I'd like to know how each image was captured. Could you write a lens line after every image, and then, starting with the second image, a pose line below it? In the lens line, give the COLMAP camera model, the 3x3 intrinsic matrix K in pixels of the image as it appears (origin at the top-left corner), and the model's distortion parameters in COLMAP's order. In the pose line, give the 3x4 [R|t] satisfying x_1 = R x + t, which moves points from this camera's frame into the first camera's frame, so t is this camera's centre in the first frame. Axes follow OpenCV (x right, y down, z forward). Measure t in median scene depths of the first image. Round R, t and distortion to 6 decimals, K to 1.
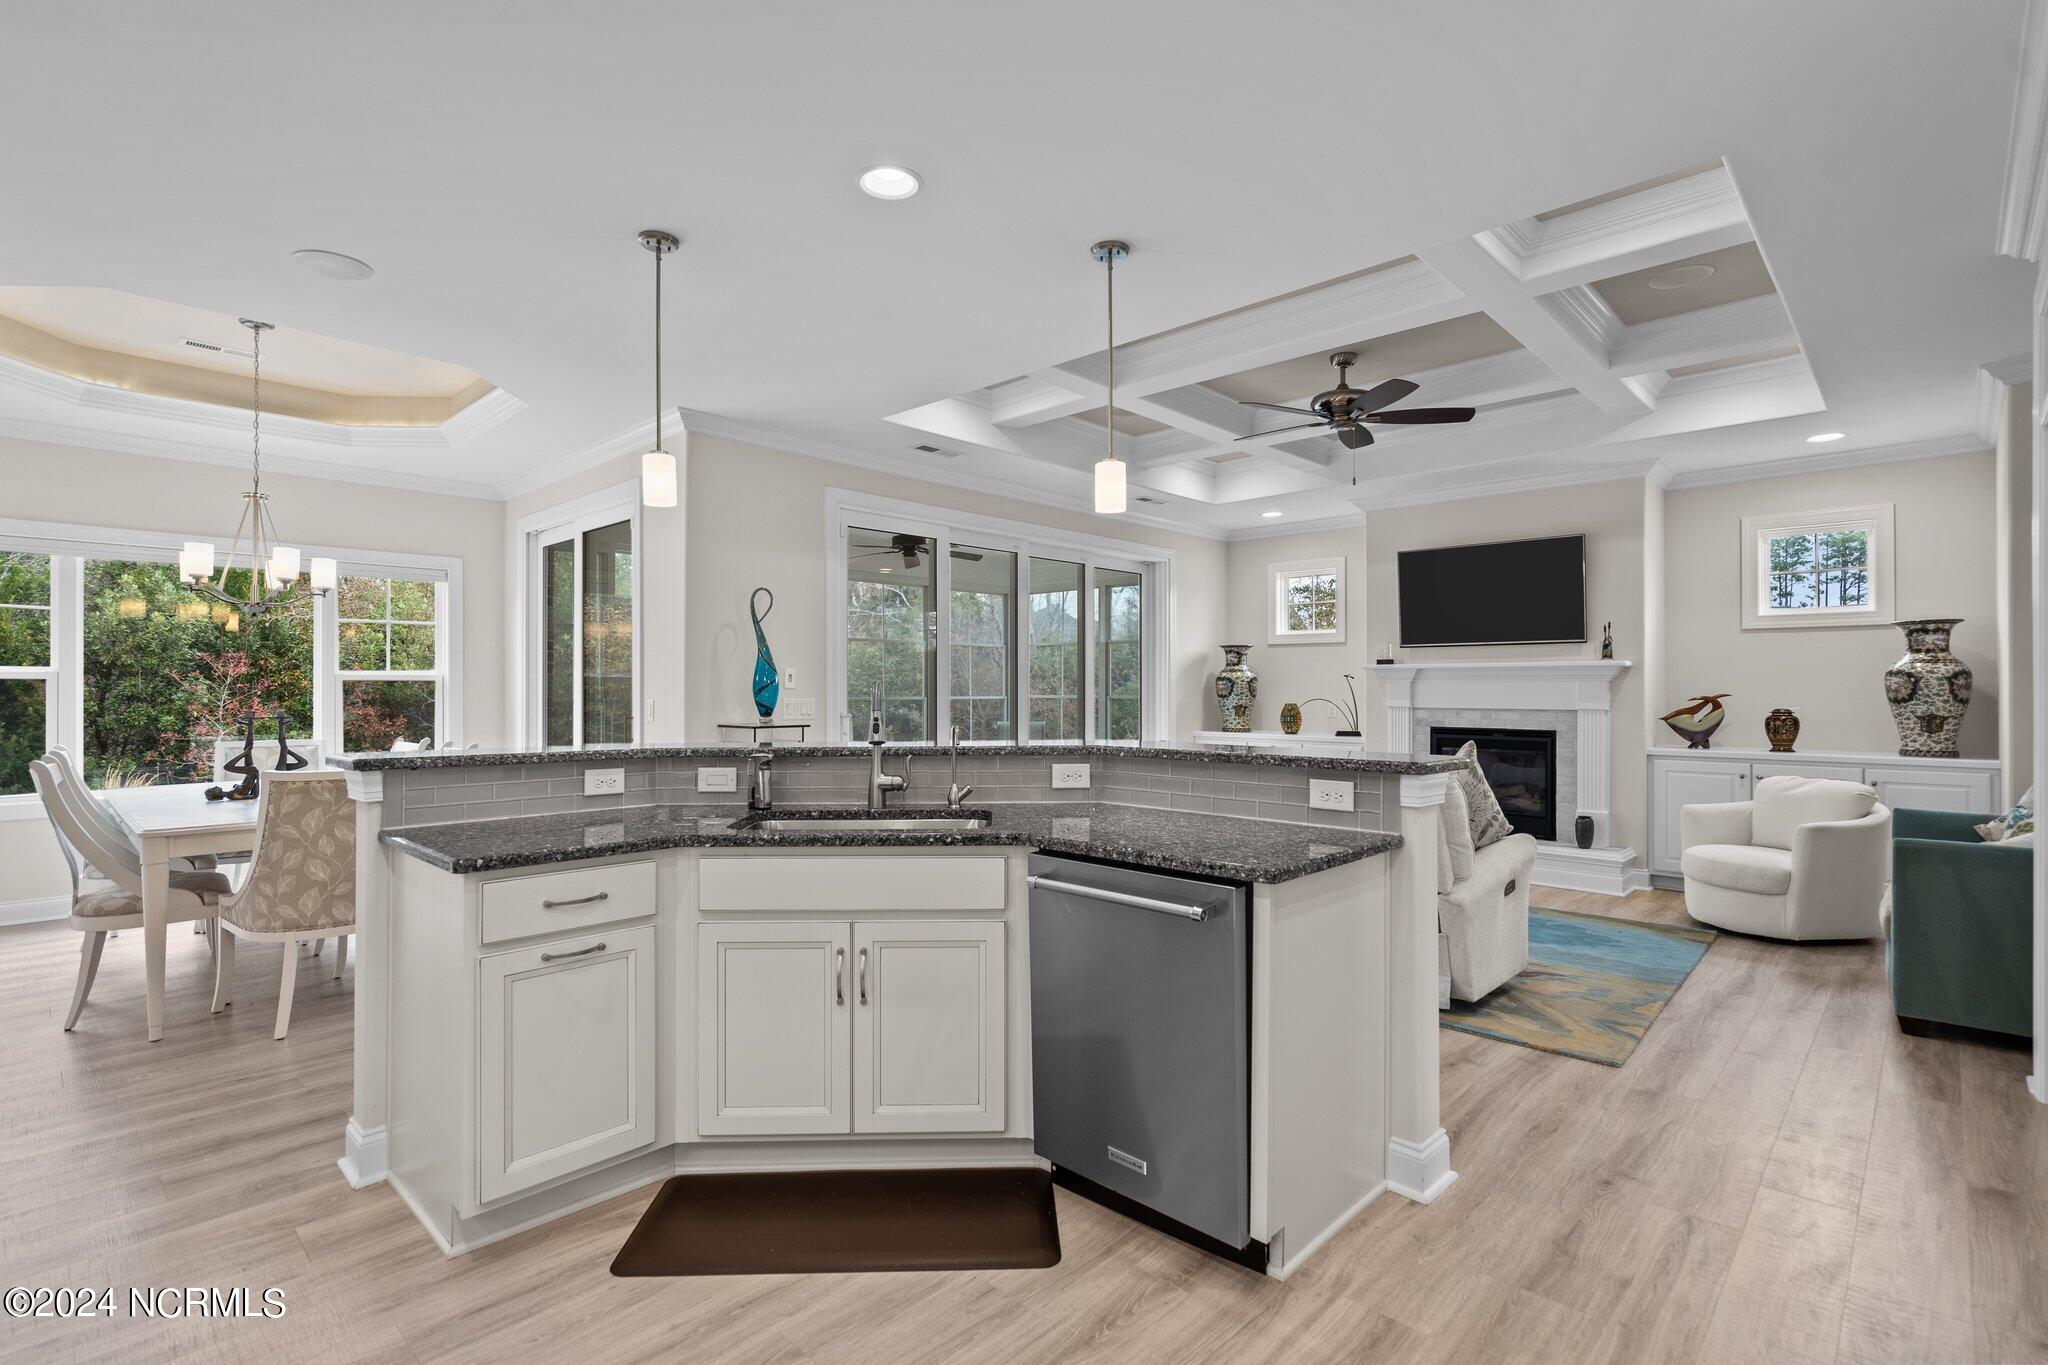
lens RADIAL K [[939.4, 0, 1019.2], [0, 939.4, 679.3], [0, 0, 1]] dist [0.002944, -0.000470]
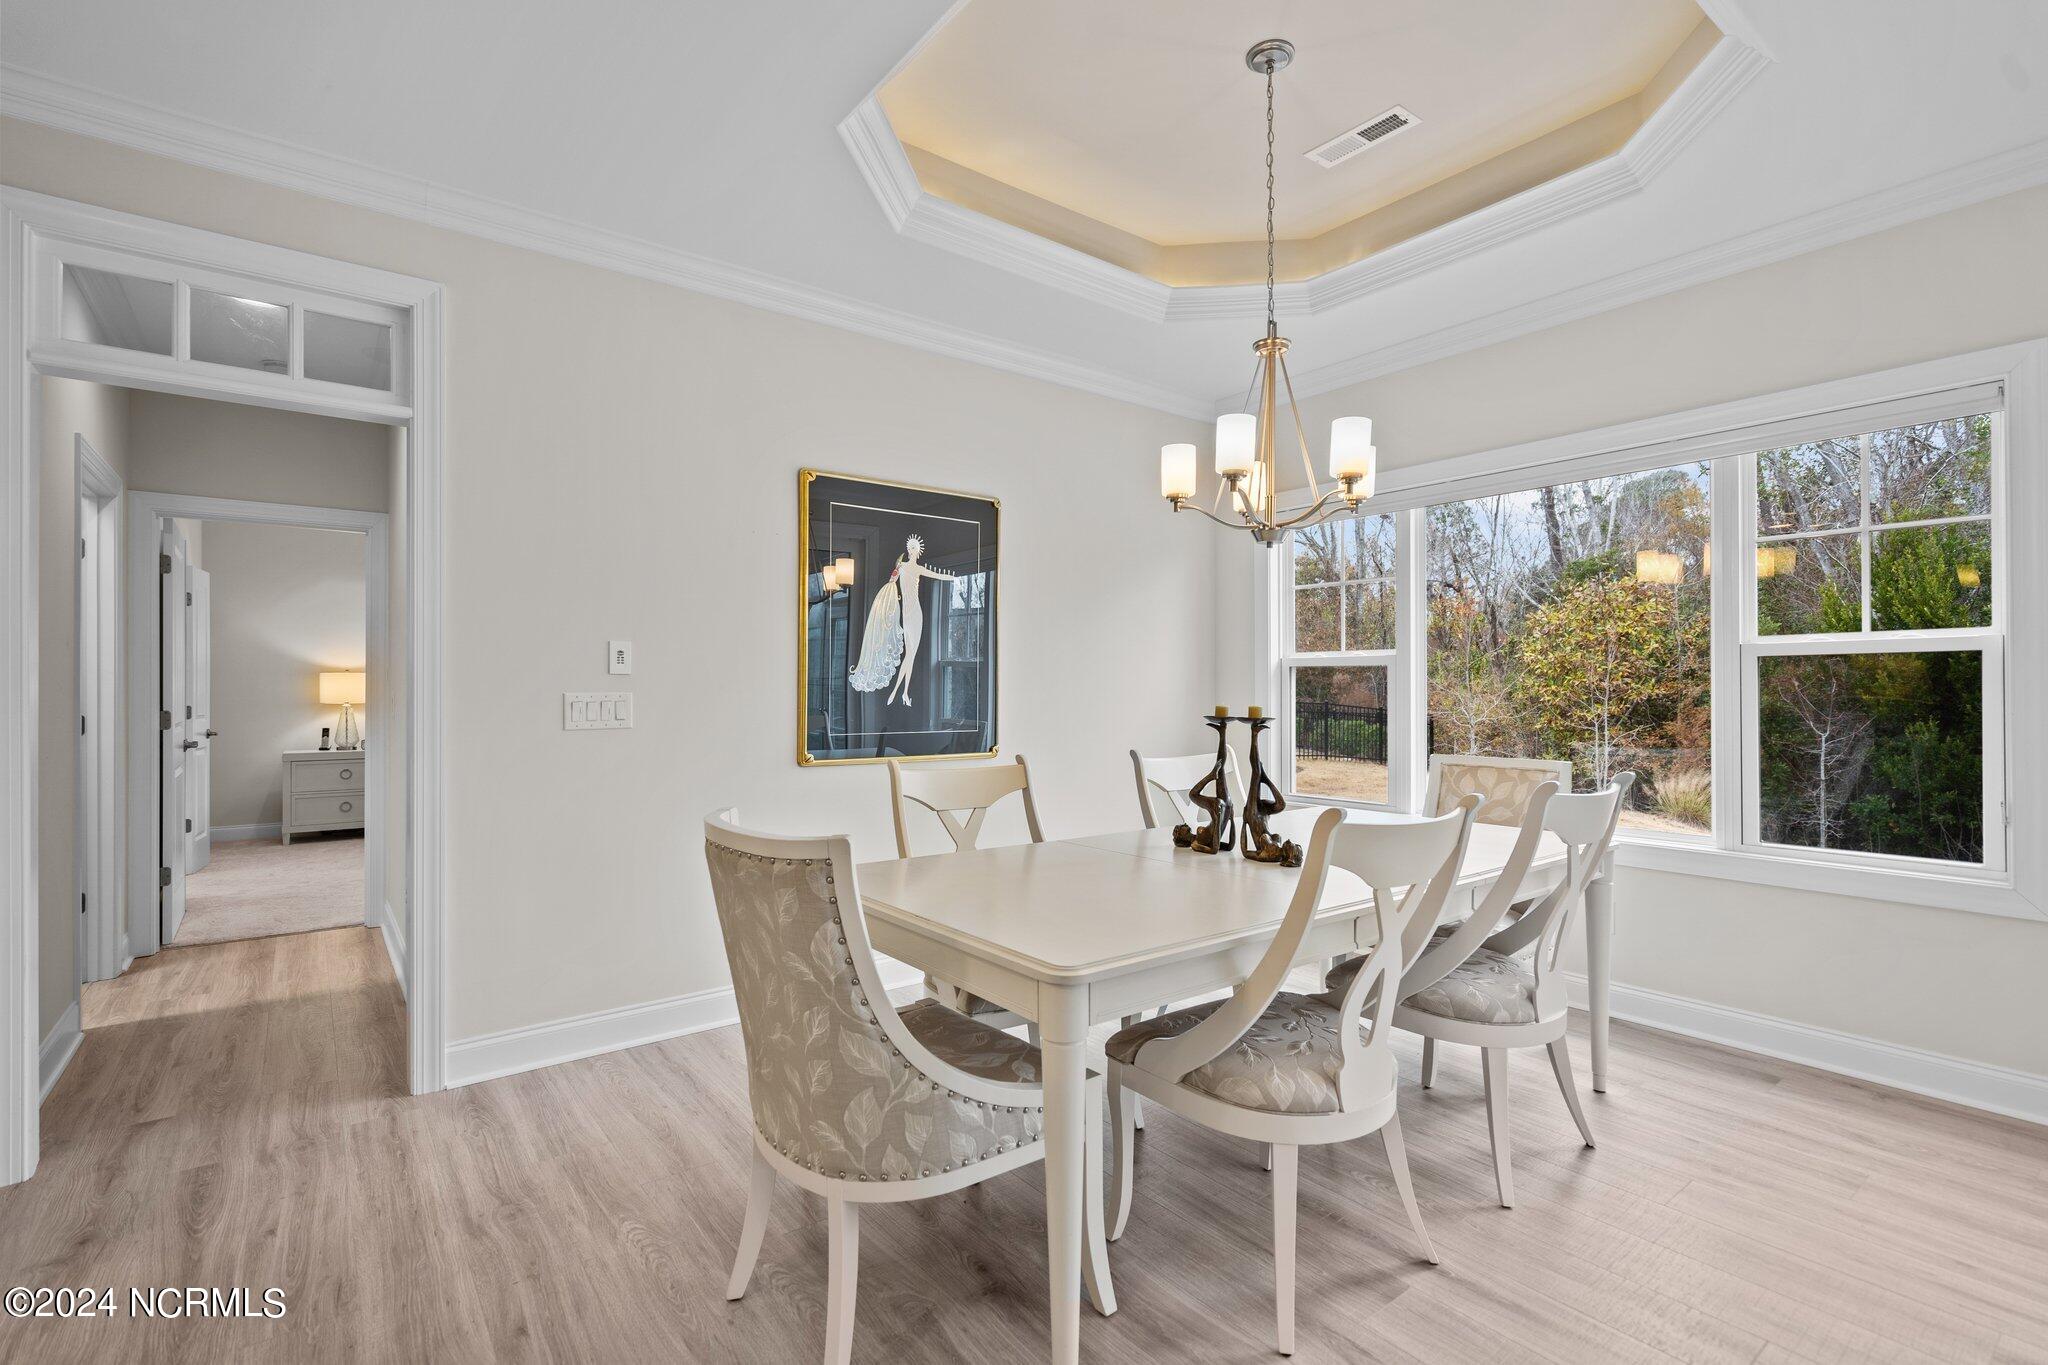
lens RADIAL K [[939.4, 0, 1040.0], [0, 939.4, 687.6], [0, 0, 1]] dist [0.002944, -0.000470]
pose [[-0.145603, 0.000023, -0.989343, -0.156583], [0.010312, 0.999946, -0.001494, 0.016755], [0.989289, -0.010420, -0.145595, 0.737111]]
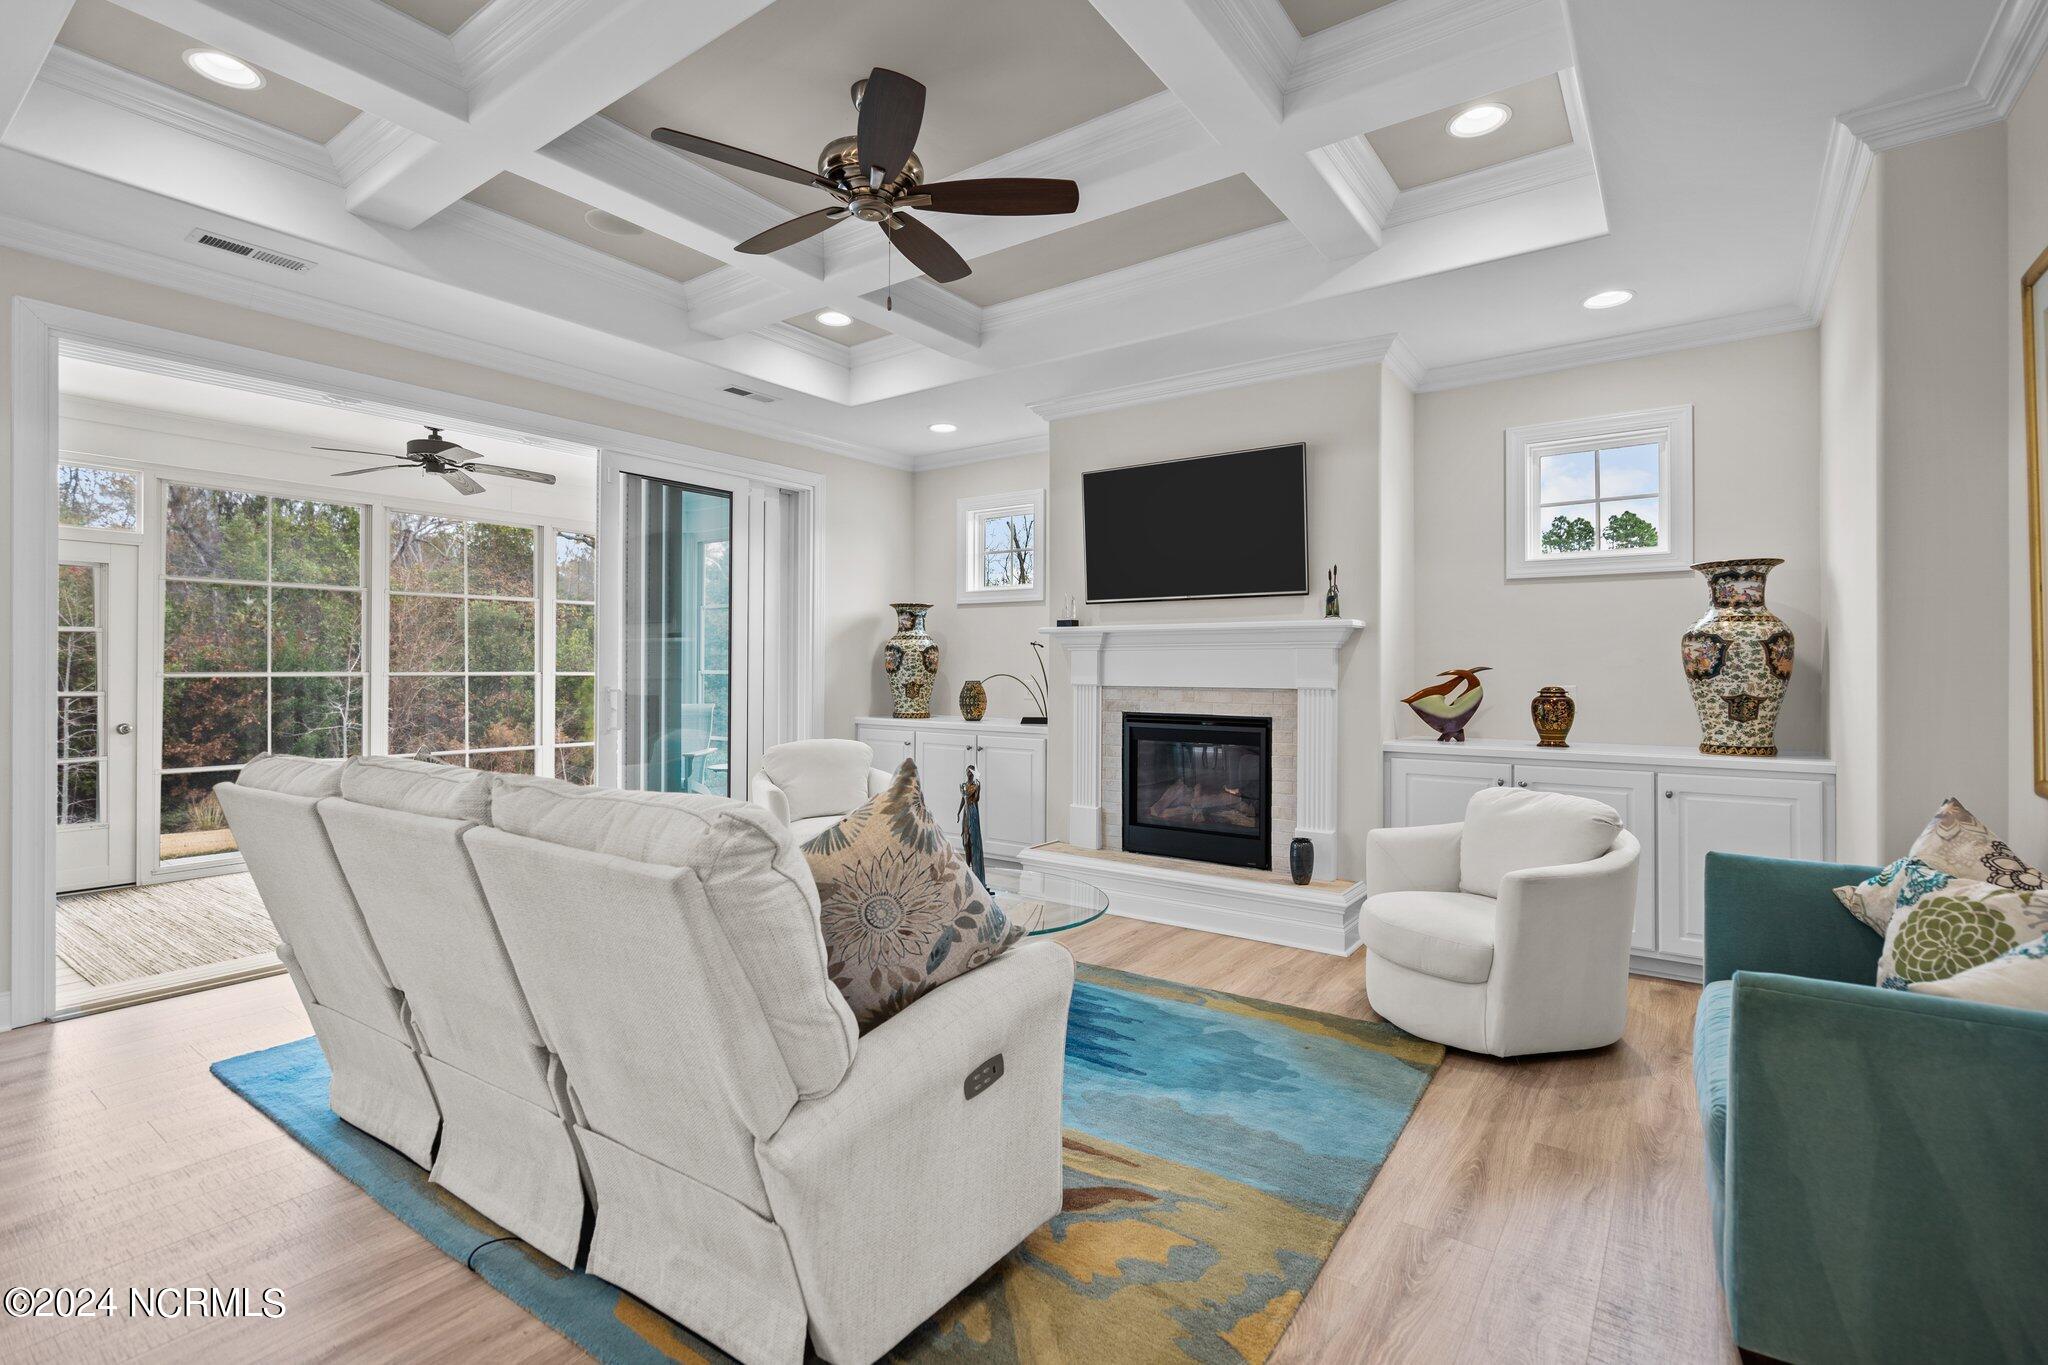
lens RADIAL K [[939.4, 0, 1013.6], [0, 939.4, 655.9], [0, 0, 1]] dist [0.002944, -0.000470]
pose [[0.989972, 0.003791, 0.141212, 0.302428], [-0.003389, 0.999989, -0.003087, 0.011225], [-0.141222, 0.002578, 0.989975, 0.348390]]
